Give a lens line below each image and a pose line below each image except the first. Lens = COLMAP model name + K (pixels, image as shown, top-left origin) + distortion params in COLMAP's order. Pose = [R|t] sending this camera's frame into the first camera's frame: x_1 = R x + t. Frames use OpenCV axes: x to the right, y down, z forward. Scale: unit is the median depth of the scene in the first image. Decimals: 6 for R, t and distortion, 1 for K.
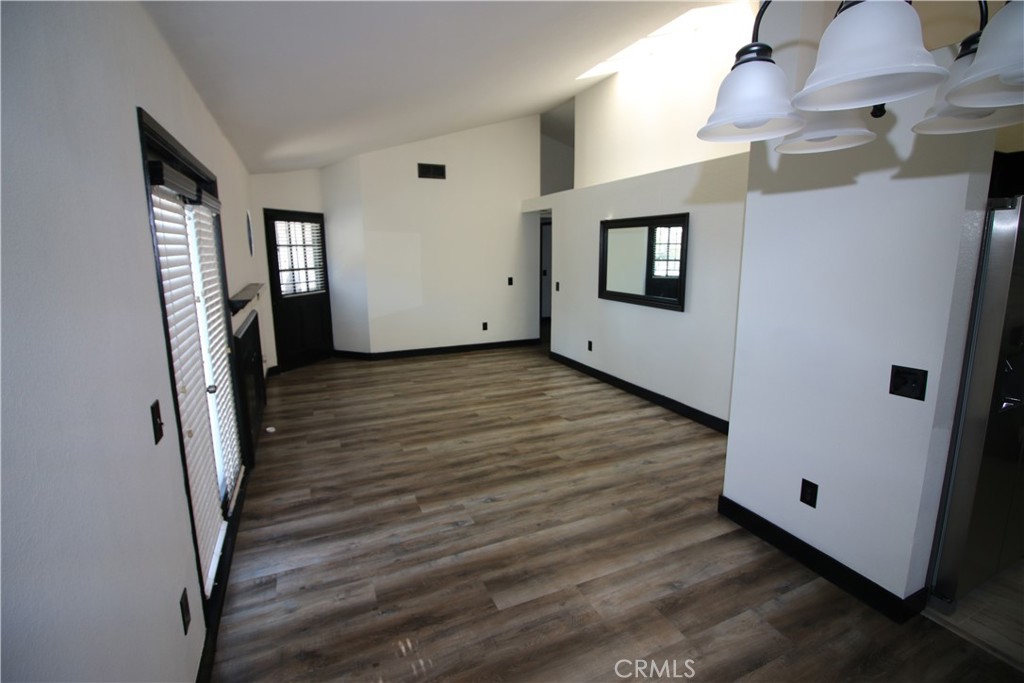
lens RADIAL K [[467.2, 0, 509.6], [0, 467.2, 326.4], [0, 0, 1]] dist [0.000622, -0.013253]
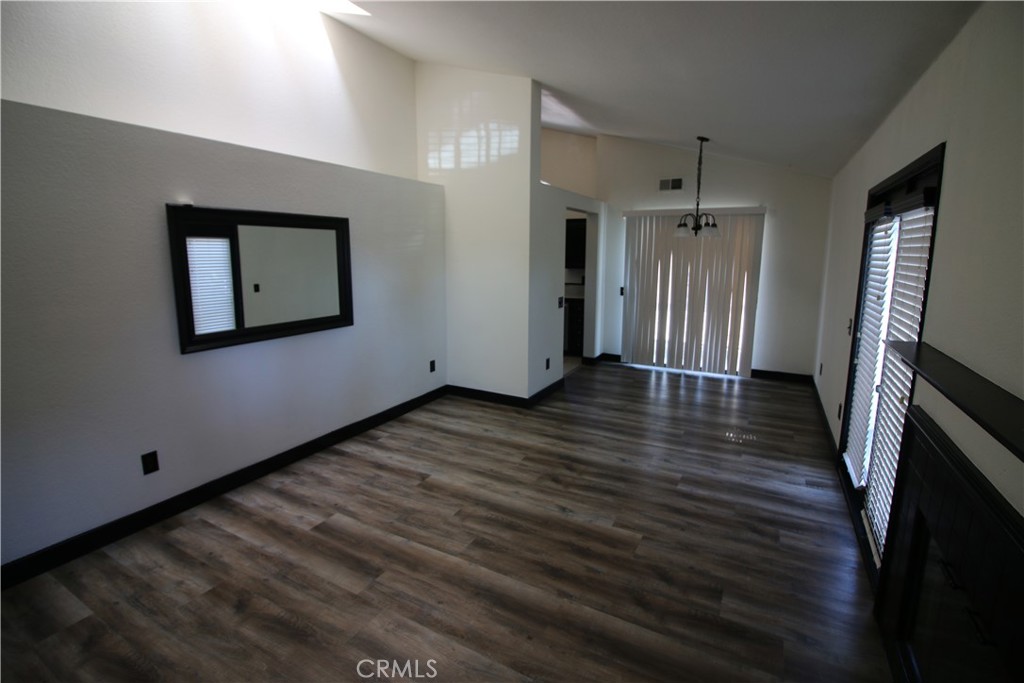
lens RADIAL K [[467.2, 0, 509.6], [0, 467.2, 326.4], [0, 0, 1]] dist [0.000622, -0.013253]
pose [[-0.599707, -0.121236, 0.790982, -0.617909], [0.133652, 0.959397, 0.248382, -0.244481], [-0.788979, 0.254673, -0.559154, 1.441495]]
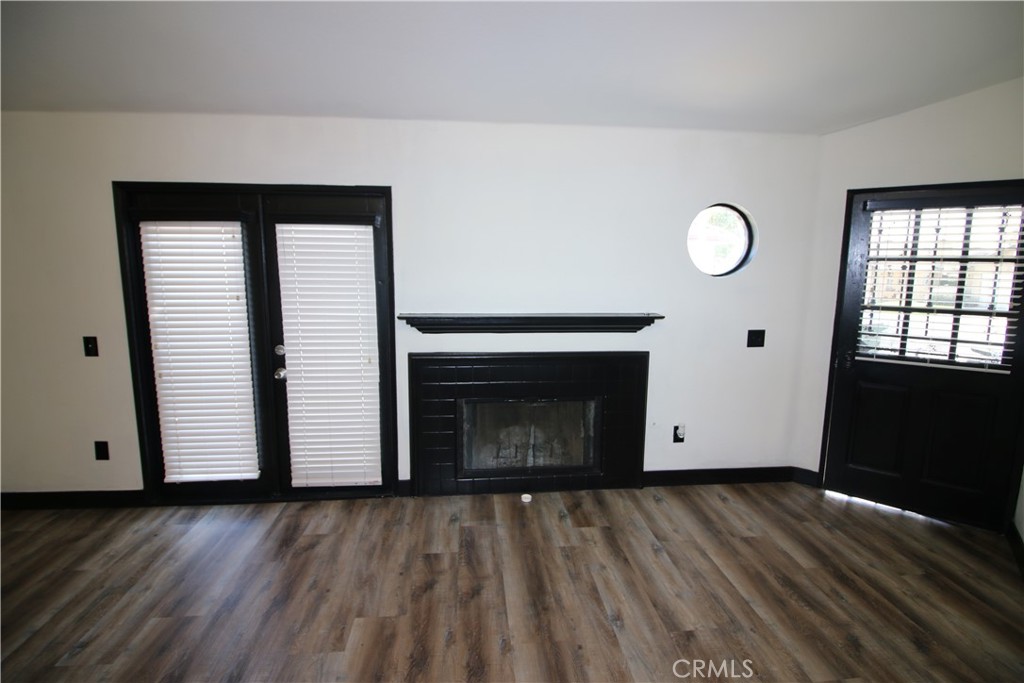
lens RADIAL K [[467.2, 0, 509.6], [0, 467.2, 326.4], [0, 0, 1]] dist [0.000622, -0.013253]
pose [[-0.321453, 0.130221, -0.937929, 0.189749], [-0.164325, 0.967799, 0.190687, -0.206457], [0.932558, 0.215422, -0.289703, 1.223760]]
